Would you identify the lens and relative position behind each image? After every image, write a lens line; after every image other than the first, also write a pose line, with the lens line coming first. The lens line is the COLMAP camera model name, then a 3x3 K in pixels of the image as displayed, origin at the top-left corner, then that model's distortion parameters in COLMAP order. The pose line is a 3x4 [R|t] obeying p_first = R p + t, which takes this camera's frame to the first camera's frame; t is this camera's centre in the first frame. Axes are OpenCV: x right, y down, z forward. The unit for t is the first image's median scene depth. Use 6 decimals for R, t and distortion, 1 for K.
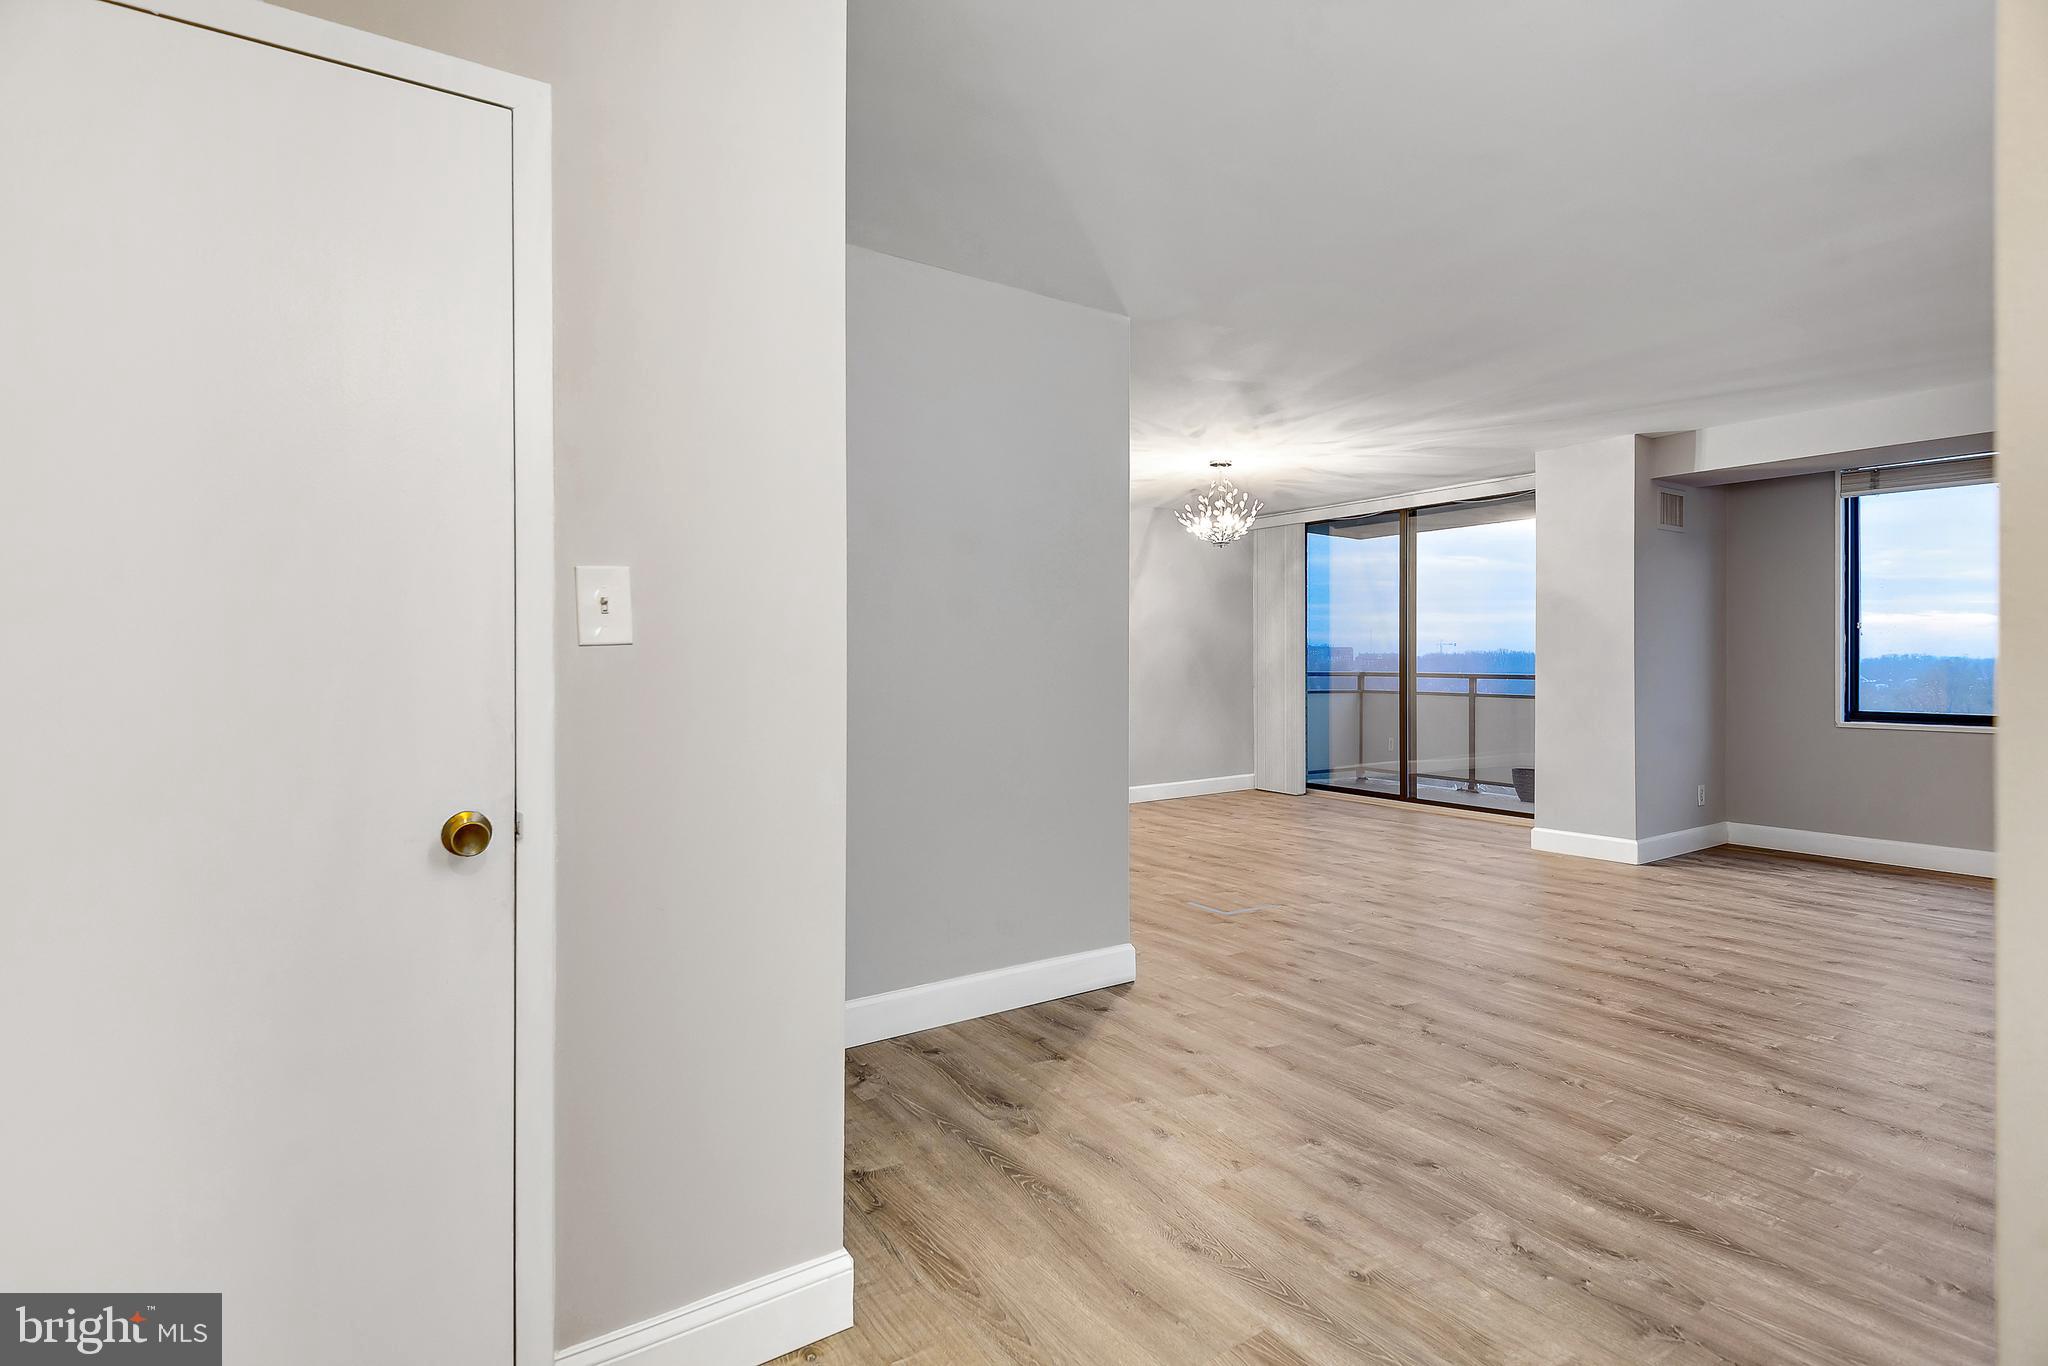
lens RADIAL K [[992.3, 0, 1033.0], [0, 992.3, 677.5], [0, 0, 1]] dist [0.002885, -0.008775]
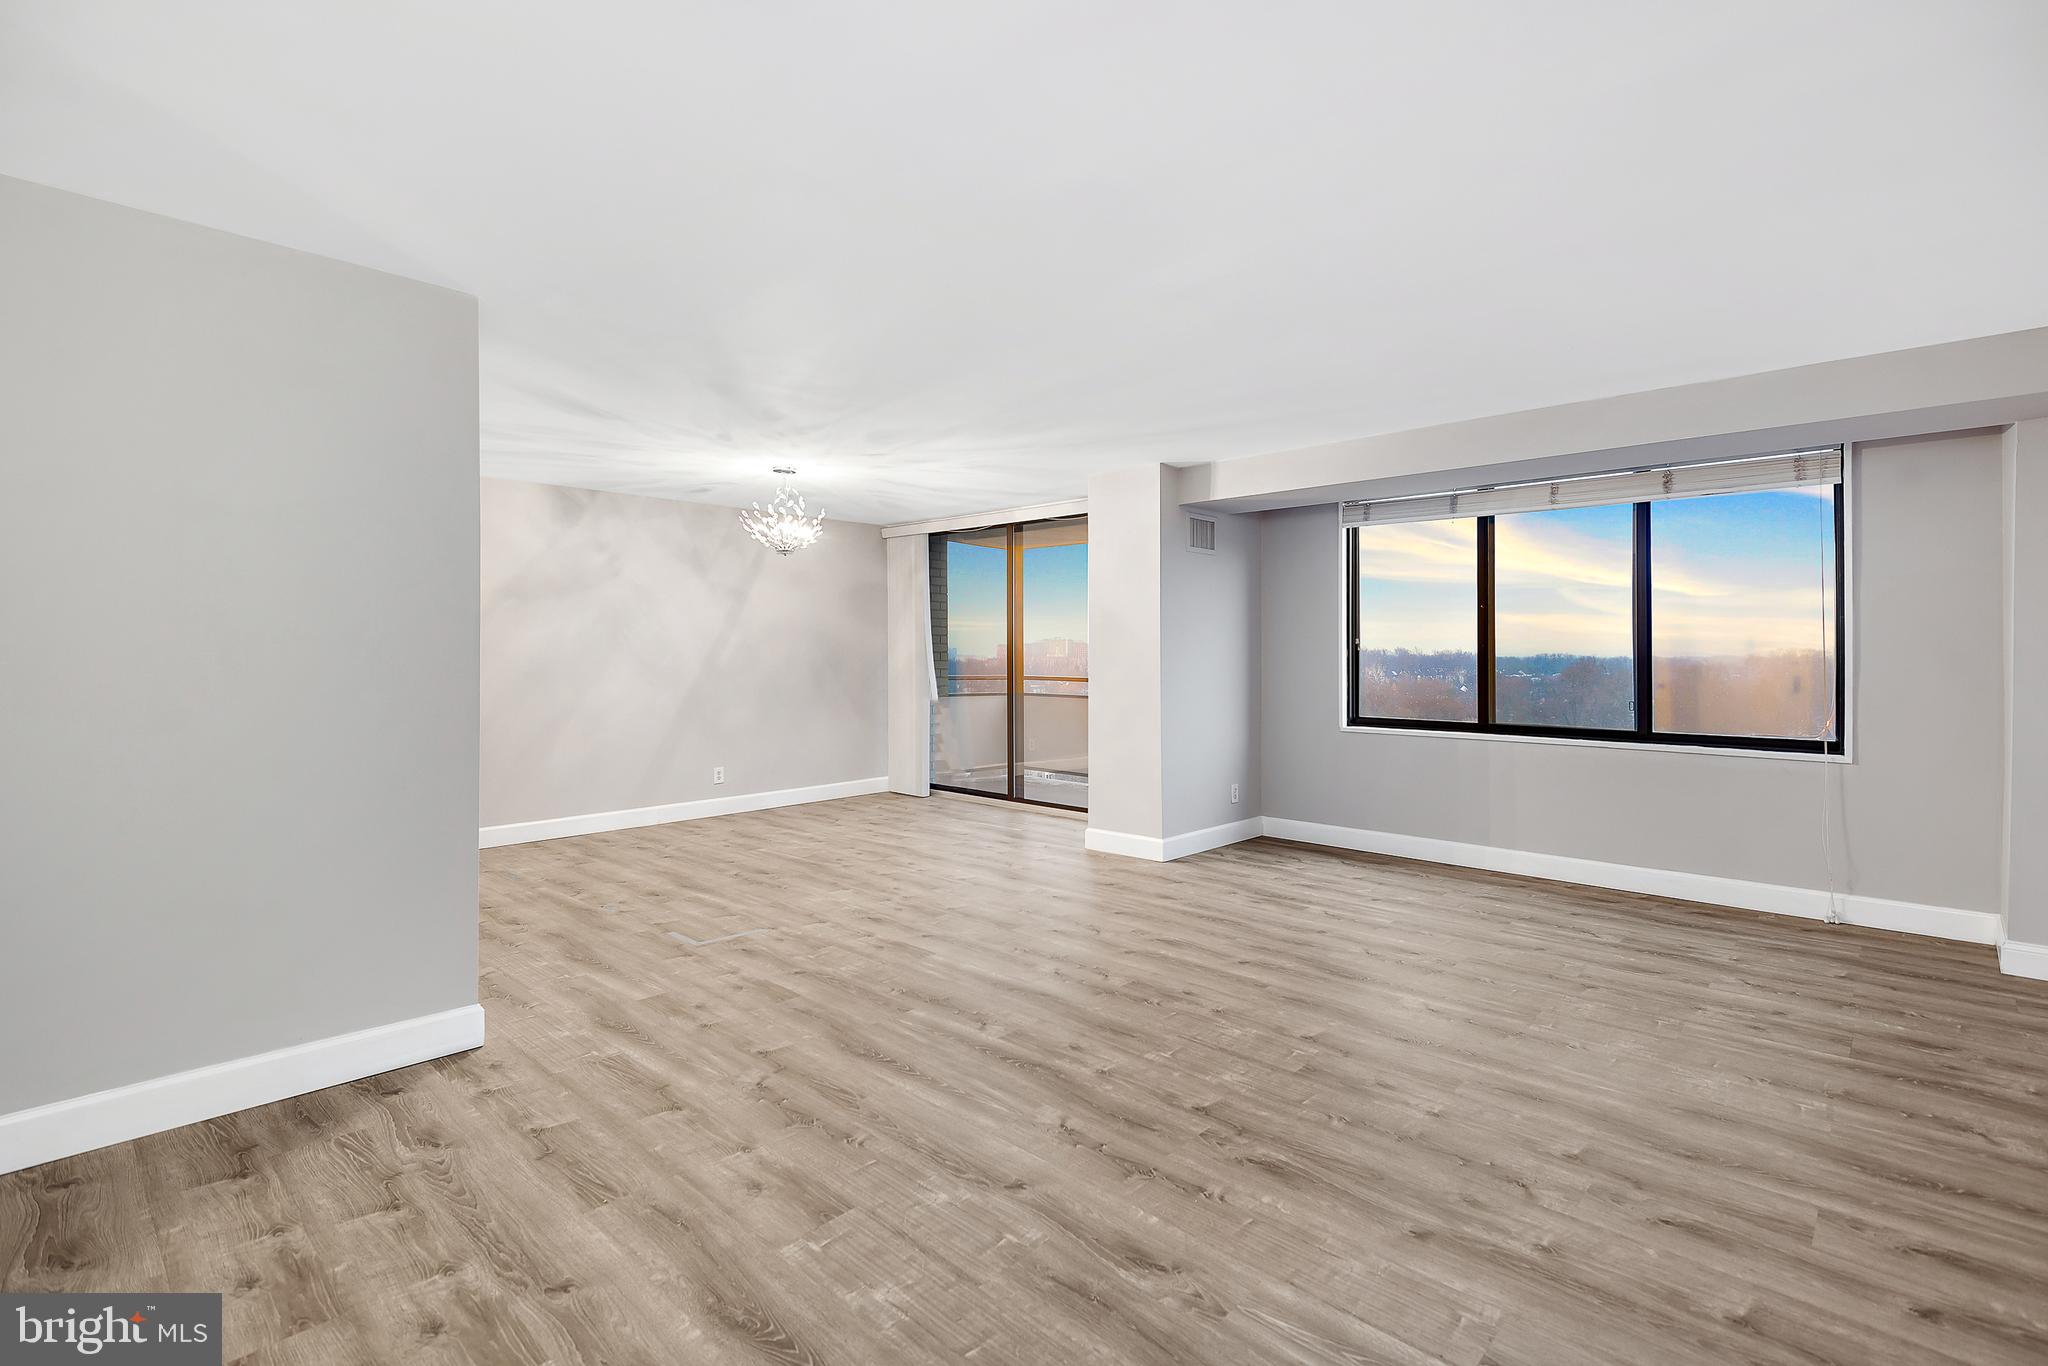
lens RADIAL K [[924.0, 0, 1037.4], [0, 924.0, 688.4], [0, 0, 1]] dist [0.024331, -0.011989]
pose [[0.975174, -0.002820, 0.221423, 0.377746], [-0.000996, 0.999853, 0.017120, -0.026043], [-0.221439, -0.016915, 0.975028, 0.078703]]
